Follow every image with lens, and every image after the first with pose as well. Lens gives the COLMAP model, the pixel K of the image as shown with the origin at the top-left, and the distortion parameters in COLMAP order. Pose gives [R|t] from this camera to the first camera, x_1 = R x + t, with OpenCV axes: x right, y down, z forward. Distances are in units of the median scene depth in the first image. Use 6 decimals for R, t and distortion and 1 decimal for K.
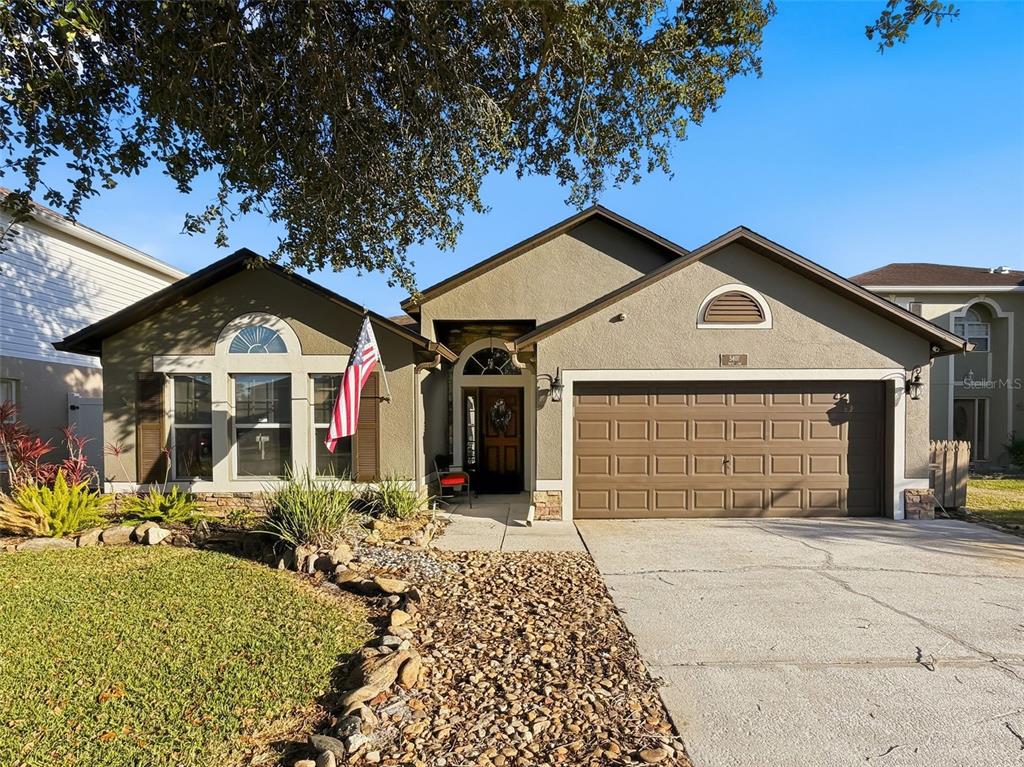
lens RADIAL K [[565.9, 0, 556.9], [0, 565.9, 436.8], [0, 0, 1]] dist [-0.005155, -0.000059]
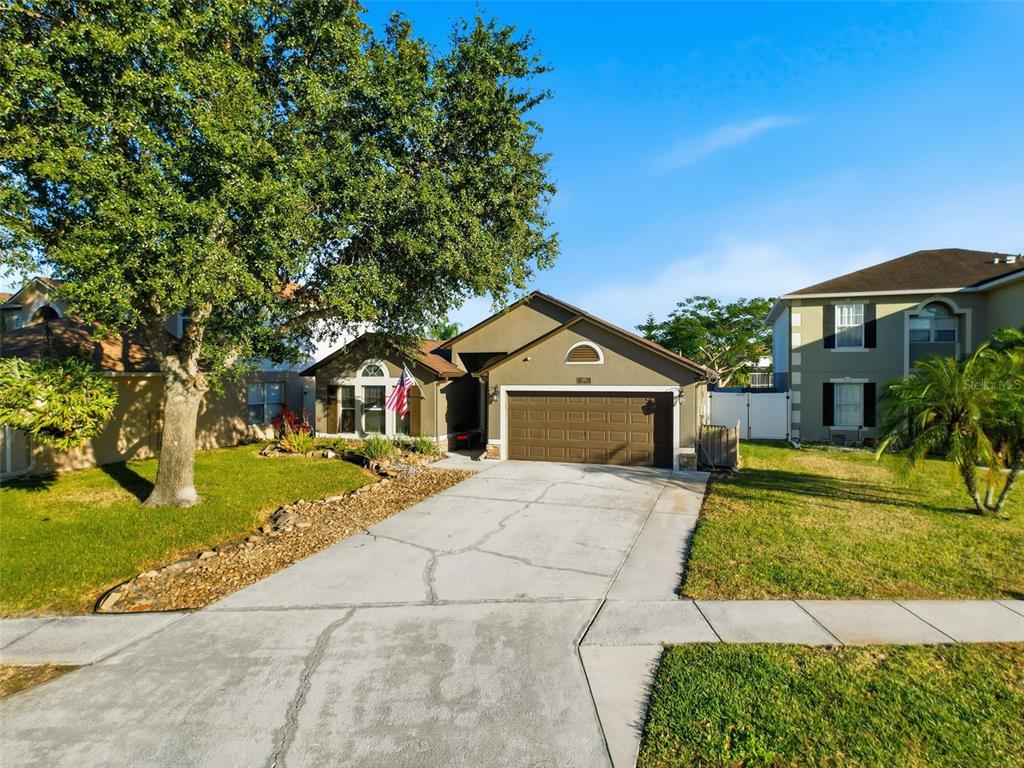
lens RADIAL K [[583.2, 0, 512.0], [0, 583.2, 384.0], [0, 0, 1]] dist [0.006393, -0.011632]
pose [[0.931367, 0.007739, -0.363999, 0.805033], [-0.010532, 0.999928, -0.005687, -0.110733], [0.363929, 0.009130, 0.931382, -0.924601]]
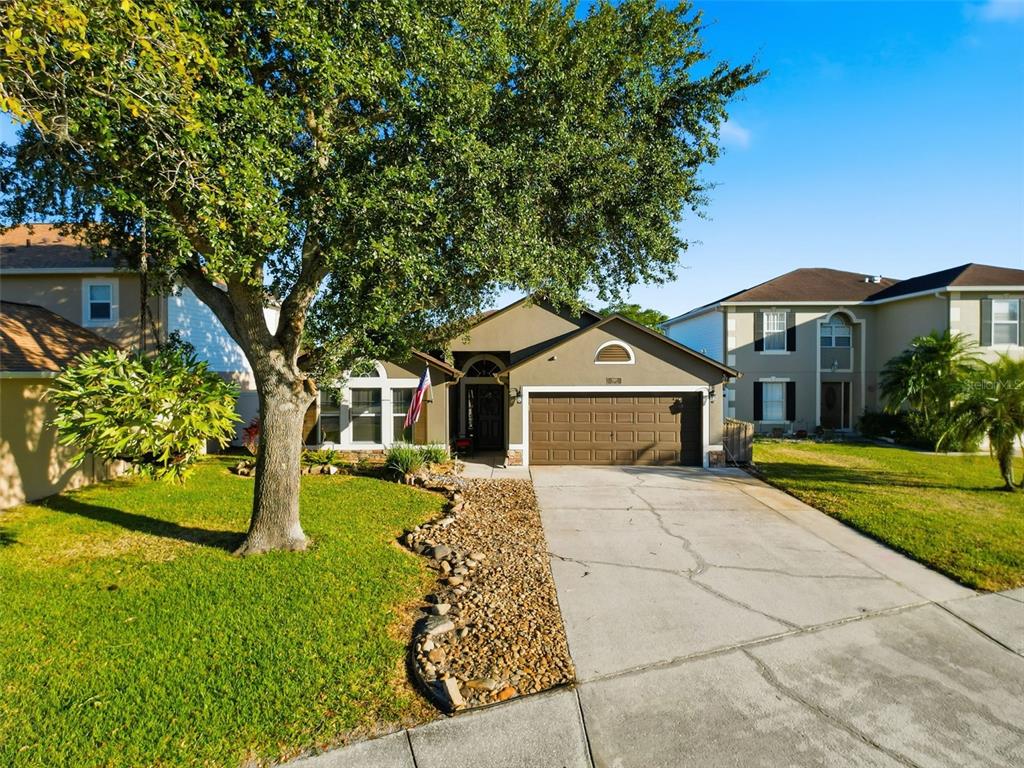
lens RADIAL K [[583.2, 0, 512.0], [0, 583.2, 384.0], [0, 0, 1]] dist [0.006393, -0.011632]
pose [[0.998688, 0.001274, -0.051195, 0.073040], [-0.001725, 0.999960, -0.008757, -0.108134], [0.051182, 0.008834, 0.998650, -0.948388]]
